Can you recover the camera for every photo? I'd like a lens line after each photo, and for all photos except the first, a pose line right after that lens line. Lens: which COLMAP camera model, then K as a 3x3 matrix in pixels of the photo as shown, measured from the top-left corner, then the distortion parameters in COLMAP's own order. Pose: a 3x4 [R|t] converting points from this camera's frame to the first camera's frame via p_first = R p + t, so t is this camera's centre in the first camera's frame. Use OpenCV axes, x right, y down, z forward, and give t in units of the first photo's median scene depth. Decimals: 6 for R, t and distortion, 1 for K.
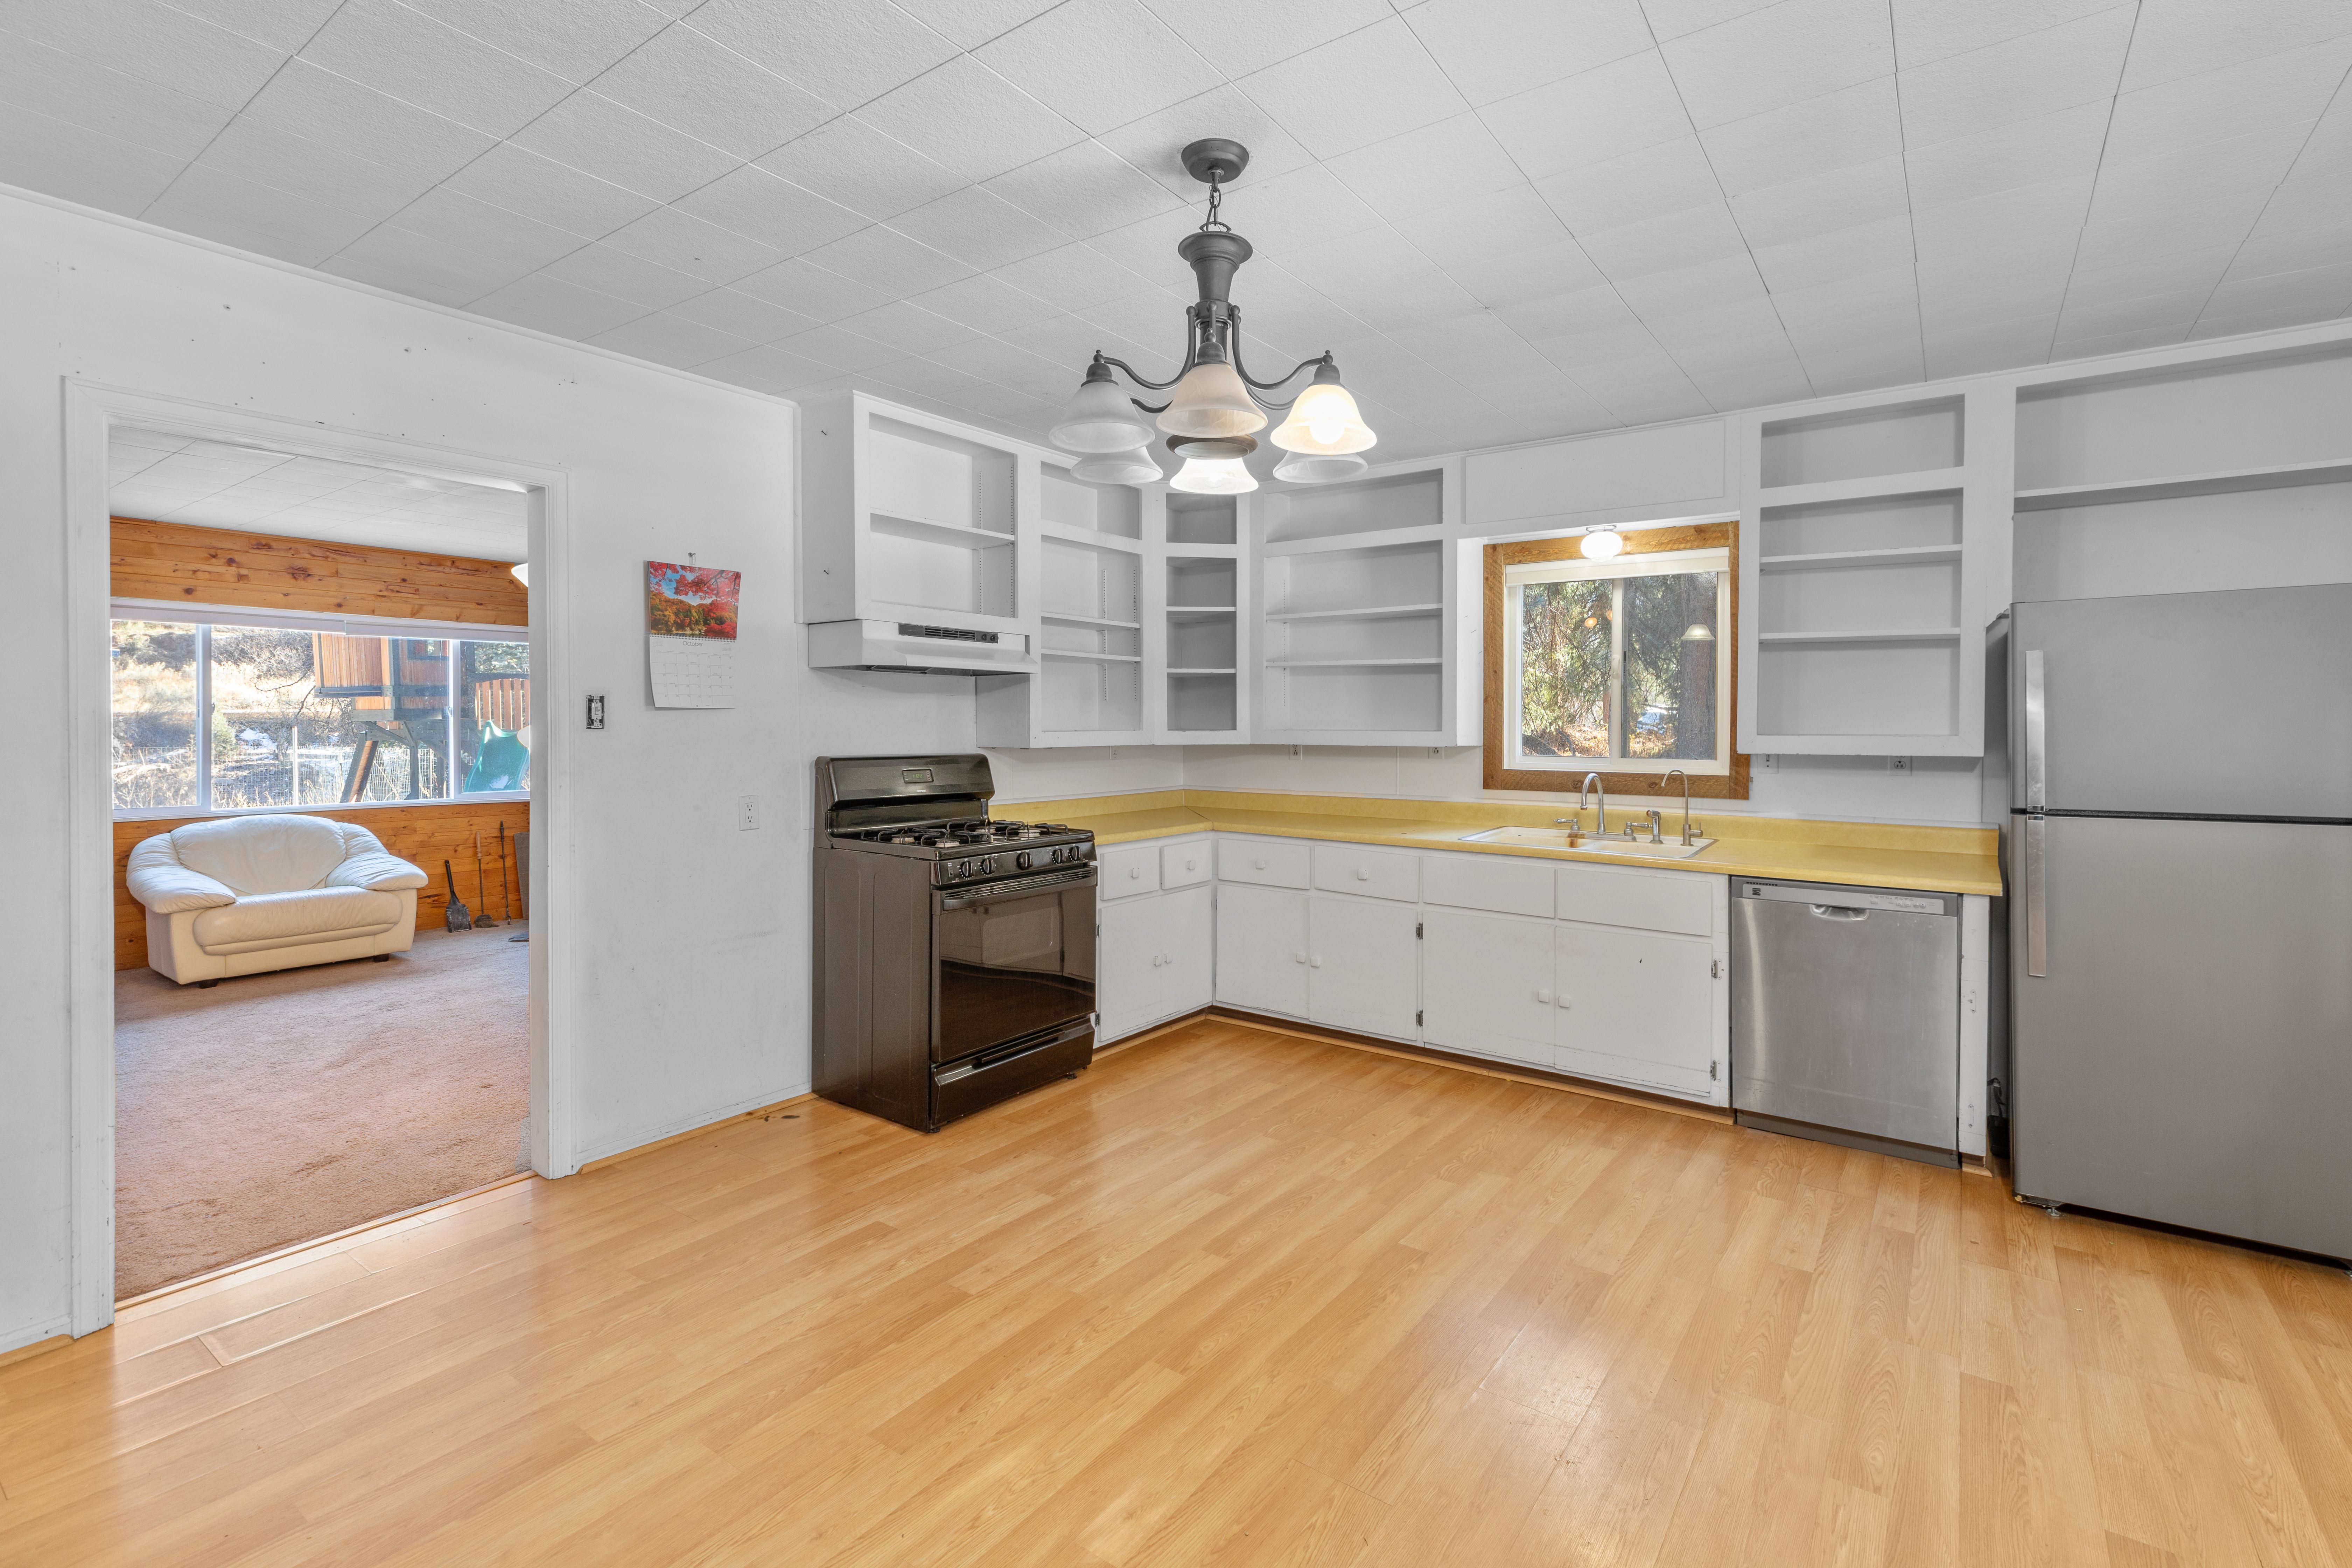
lens RADIAL K [[1074.8, 0, 1196.8], [0, 1074.8, 733.6], [0, 0, 1]] dist [0.004525, 0.001186]
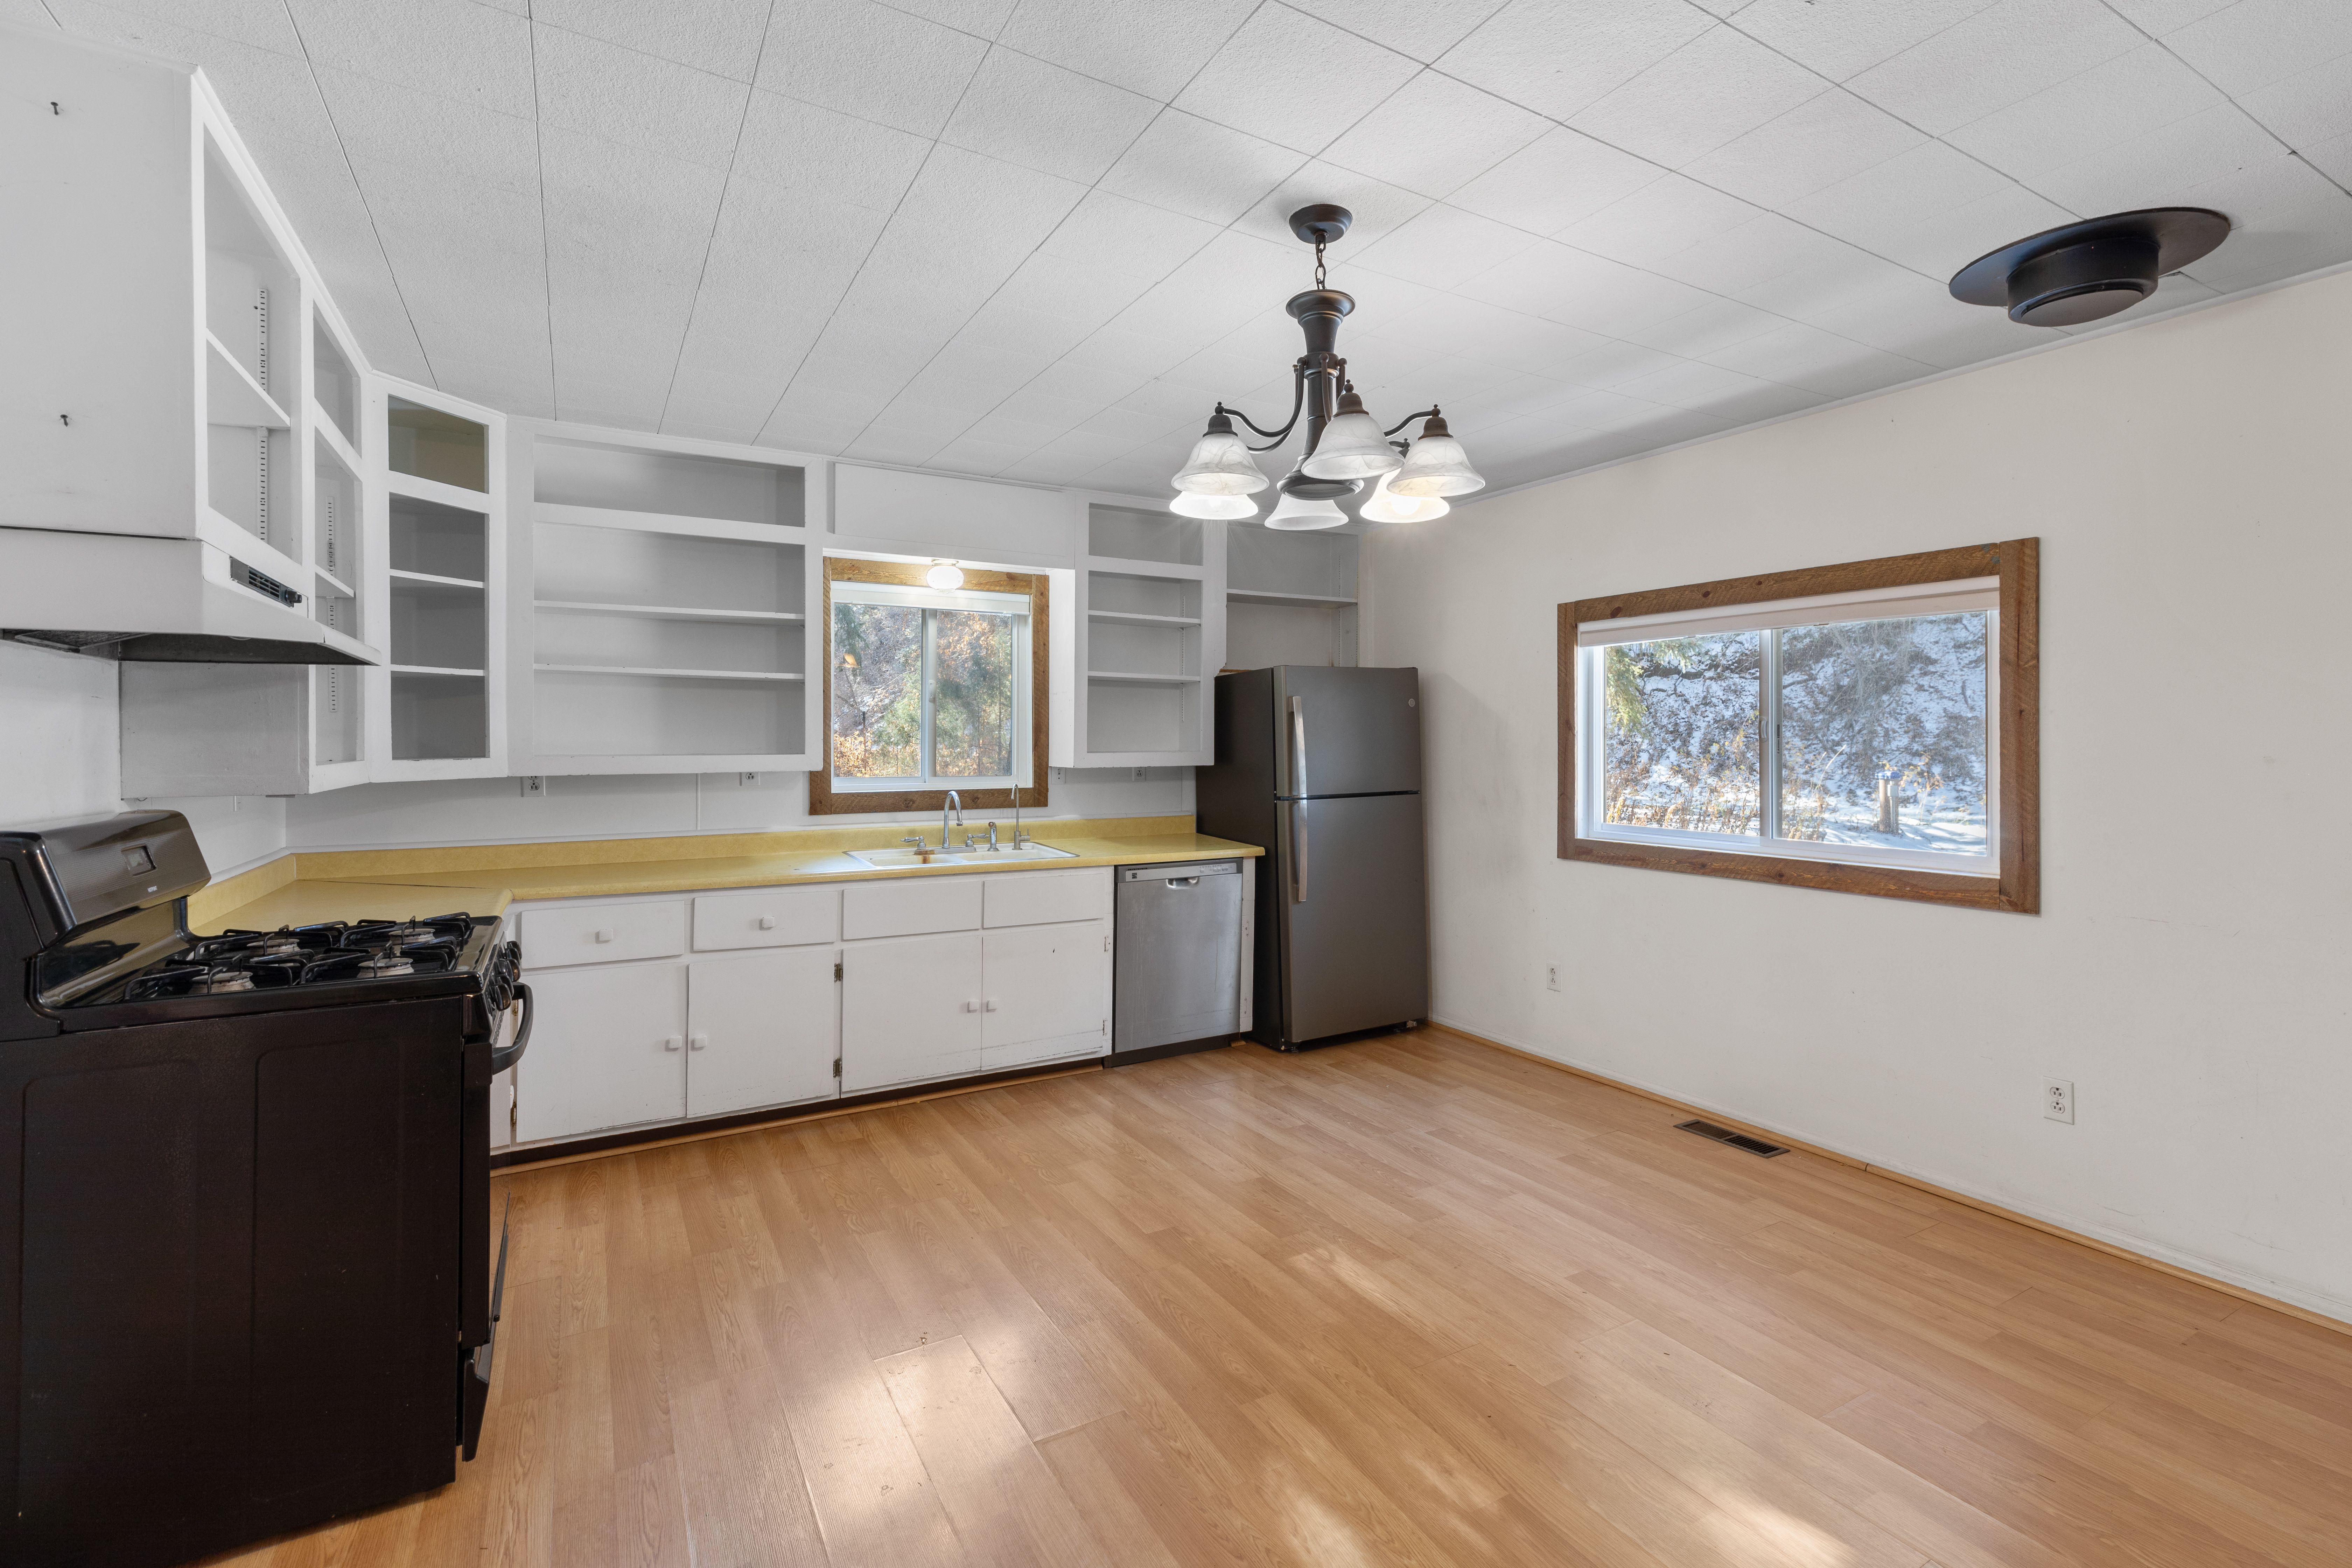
lens RADIAL K [[1074.8, 0, 1211.1], [0, 1074.8, 739.2], [0, 0, 1]] dist [0.004525, 0.001186]
pose [[0.397922, -0.001282, 0.917418, -0.517617], [0.015188, 0.999871, -0.005190, -0.005375], [-0.917293, 0.015999, 0.397890, 0.348010]]
